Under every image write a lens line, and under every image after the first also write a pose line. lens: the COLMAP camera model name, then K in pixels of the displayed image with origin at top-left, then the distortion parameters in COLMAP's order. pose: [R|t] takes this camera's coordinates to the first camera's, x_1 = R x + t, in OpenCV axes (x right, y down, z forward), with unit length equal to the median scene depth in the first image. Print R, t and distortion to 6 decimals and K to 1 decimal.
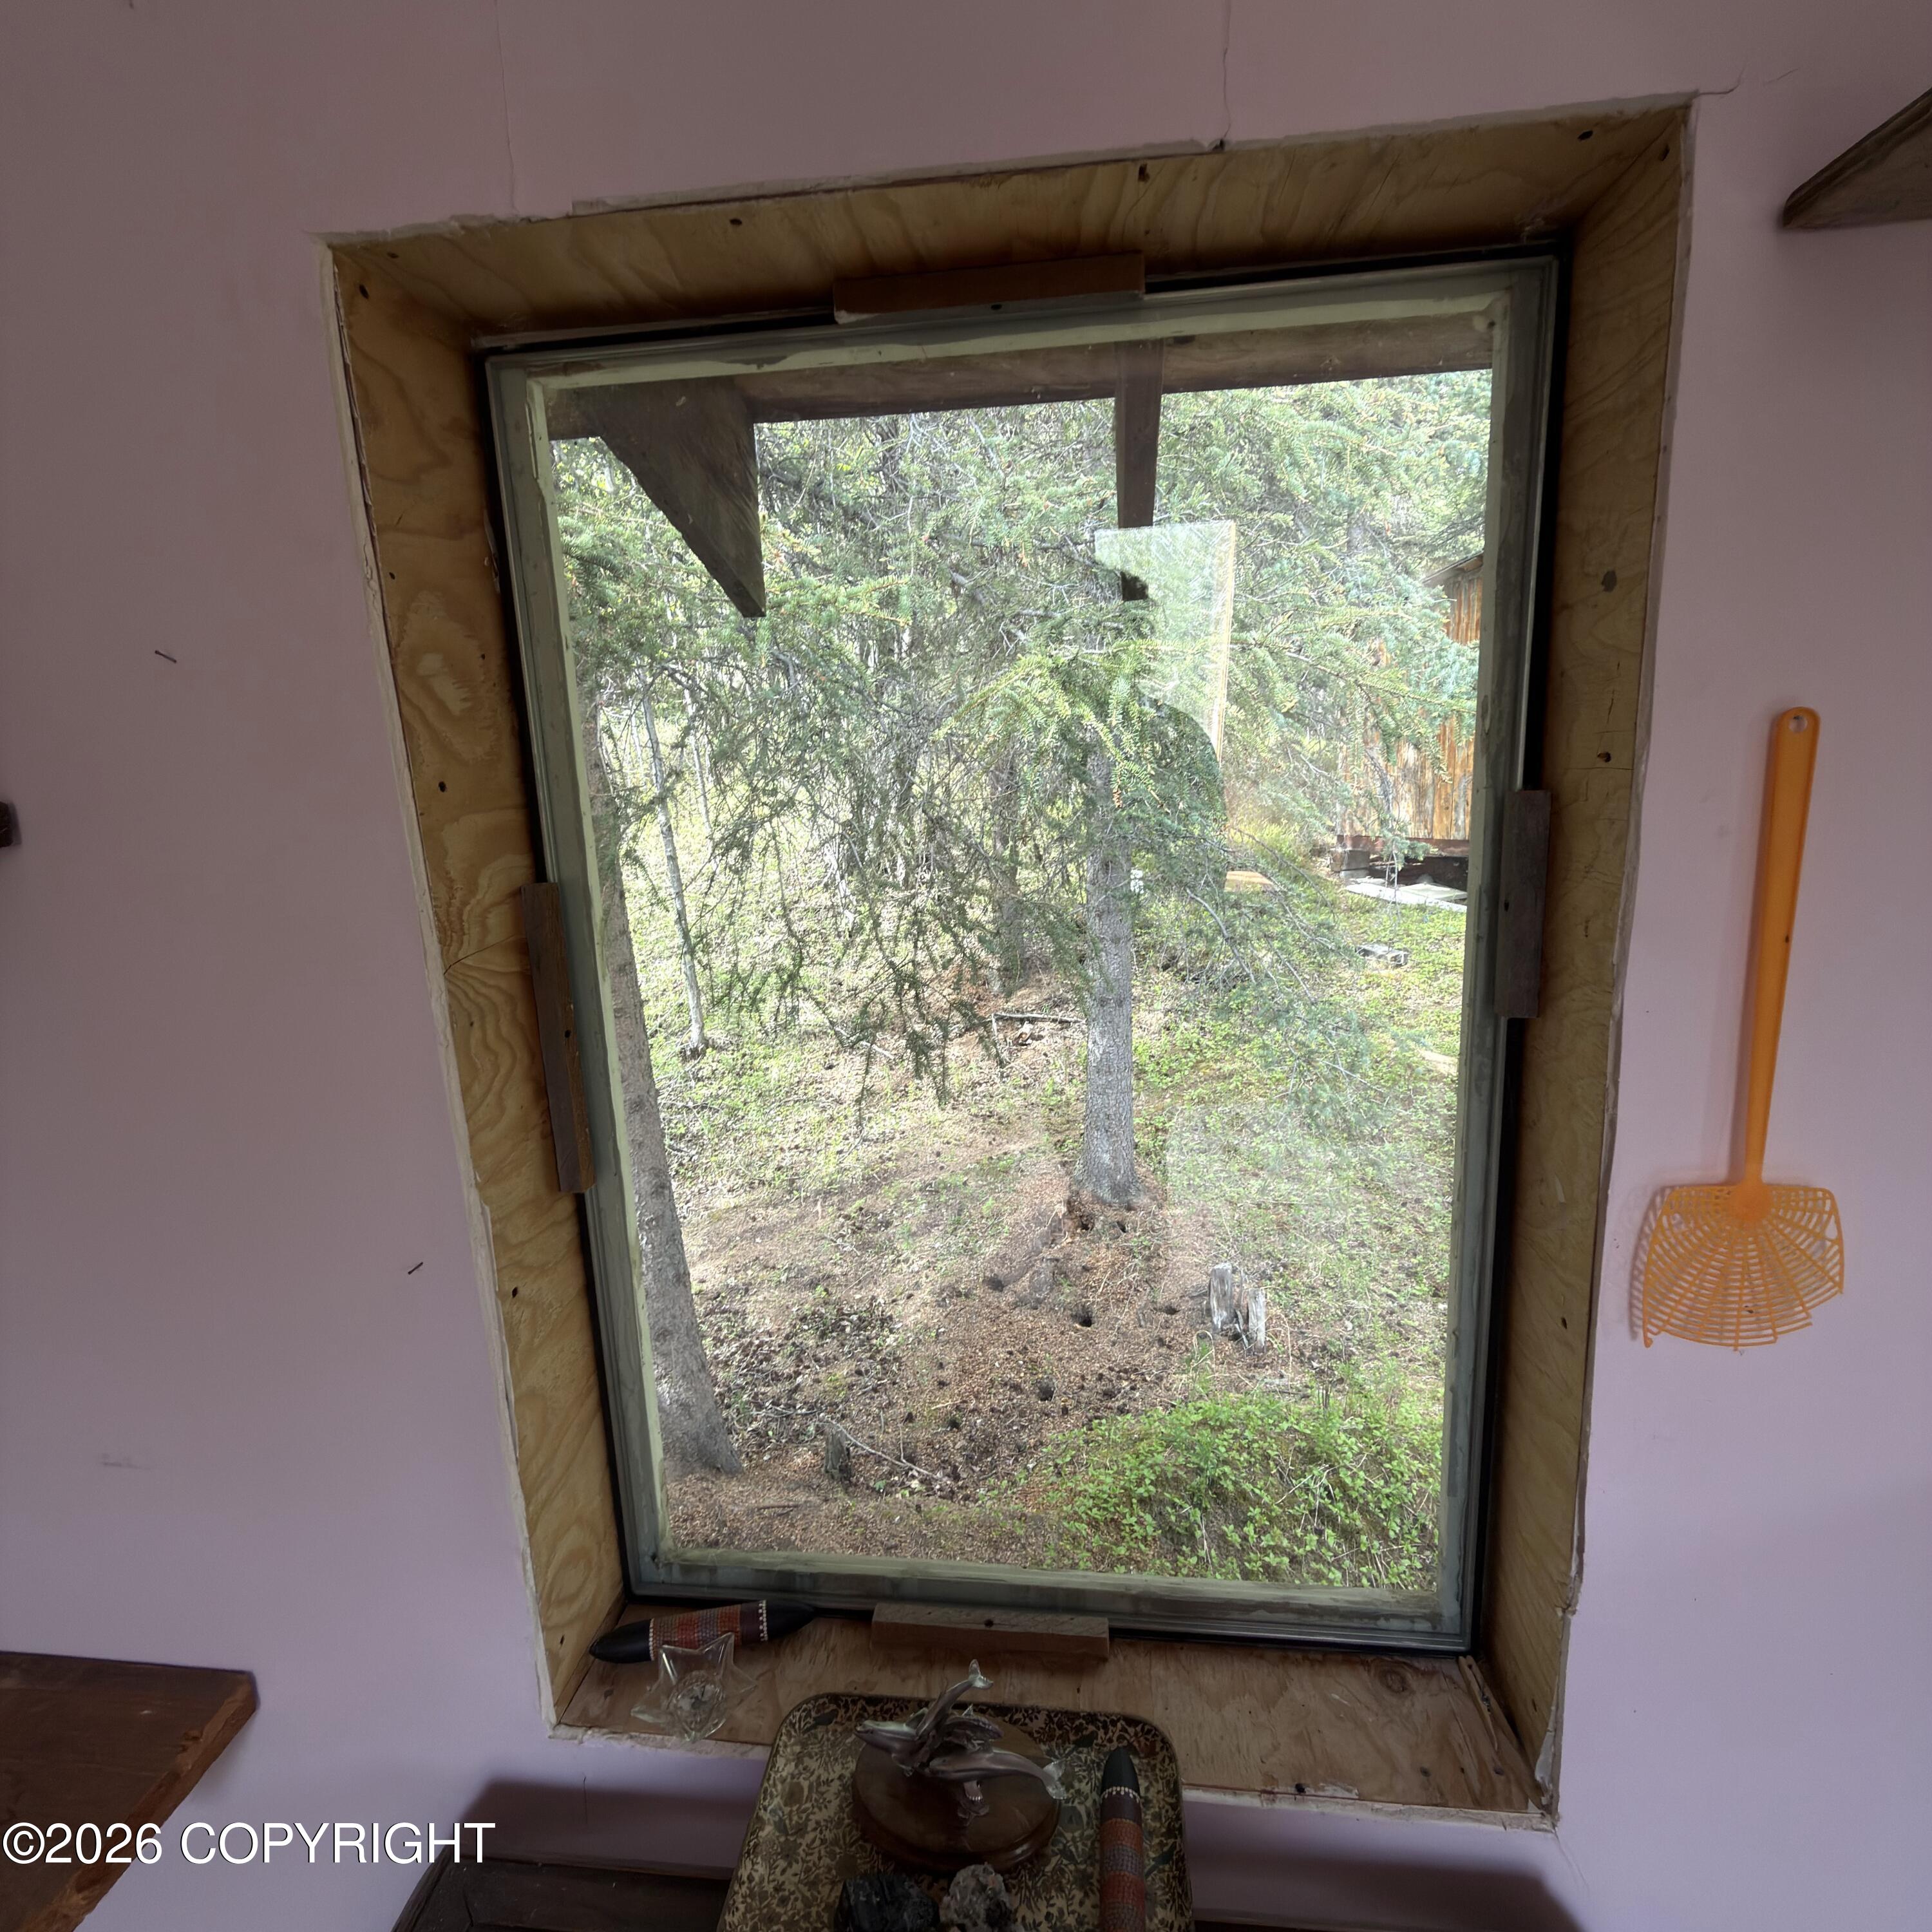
lens RADIAL K [[1023.6, 0, 966.3], [0, 1023.6, 966.8], [0, 0, 1]] dist [-0.004136, -0.000064]
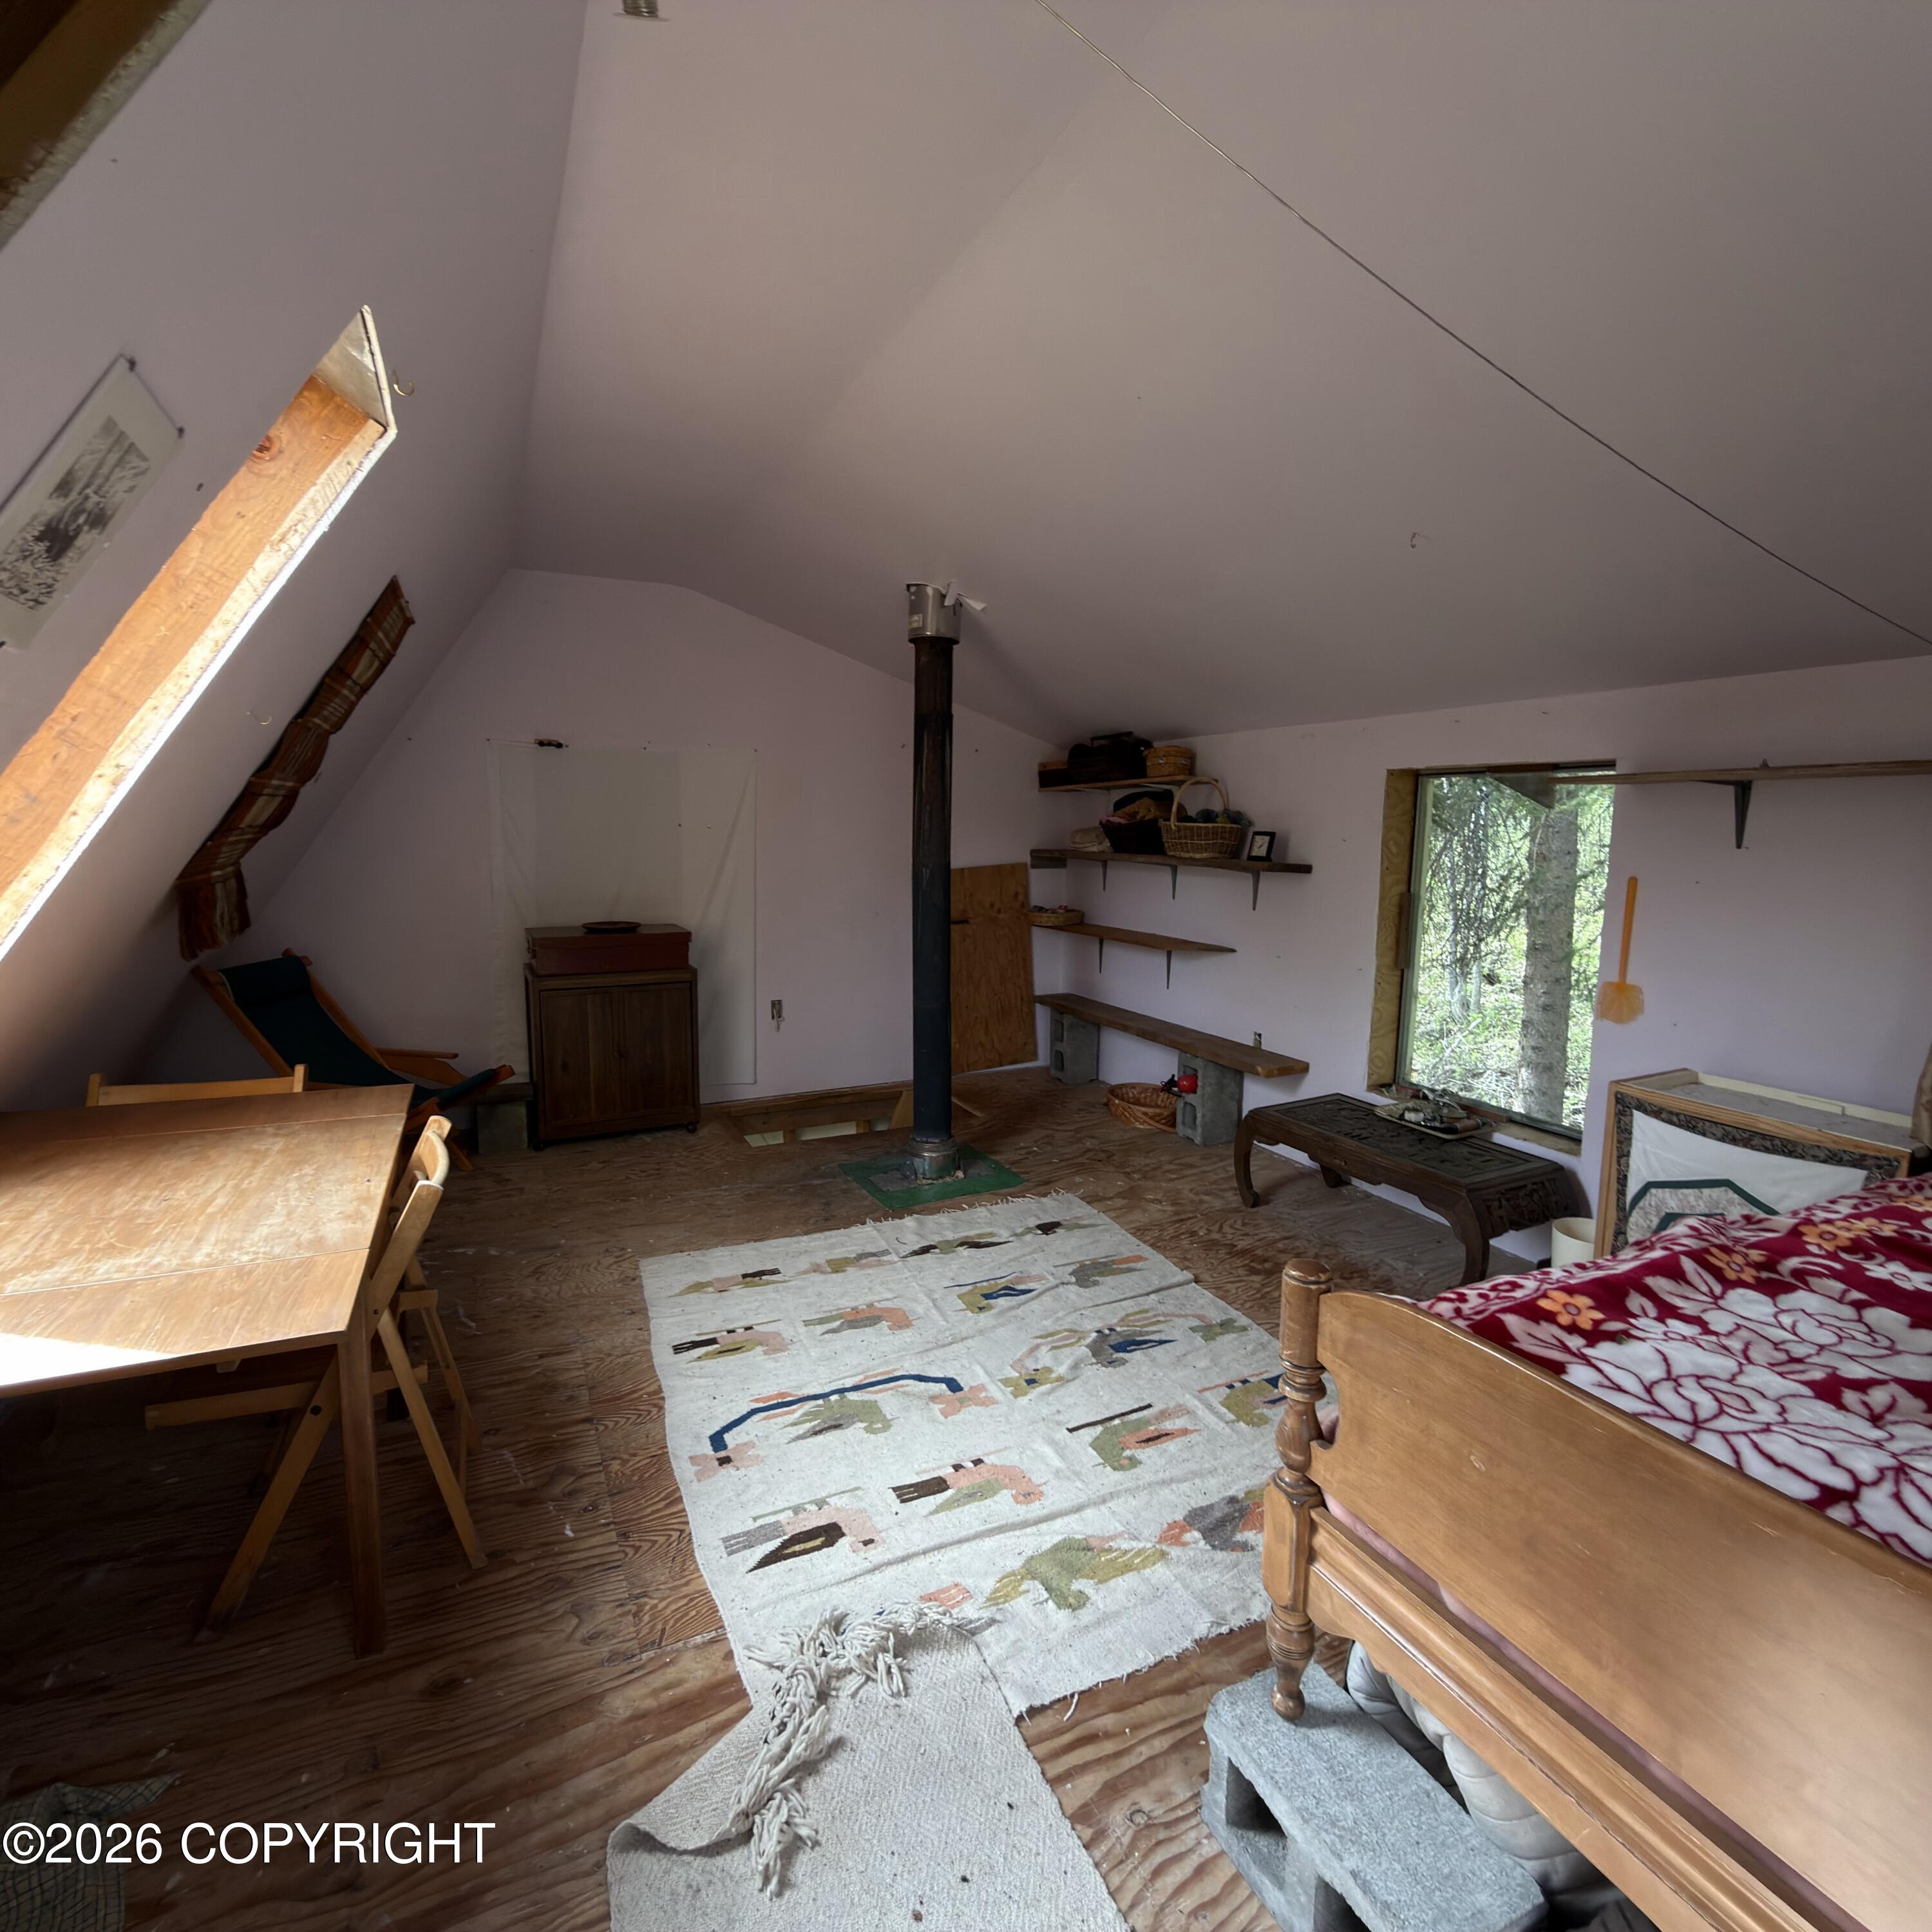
lens RADIAL K [[1023.6, 0, 966.4], [0, 1023.6, 966.6], [0, 0, 1]] dist [-0.004136, -0.000064]
pose [[0.521327, 0.157711, -0.838657, 2.510209], [-0.215045, 0.975337, 0.049737, 0.451367], [0.825817, 0.154419, 0.542384, -3.108041]]
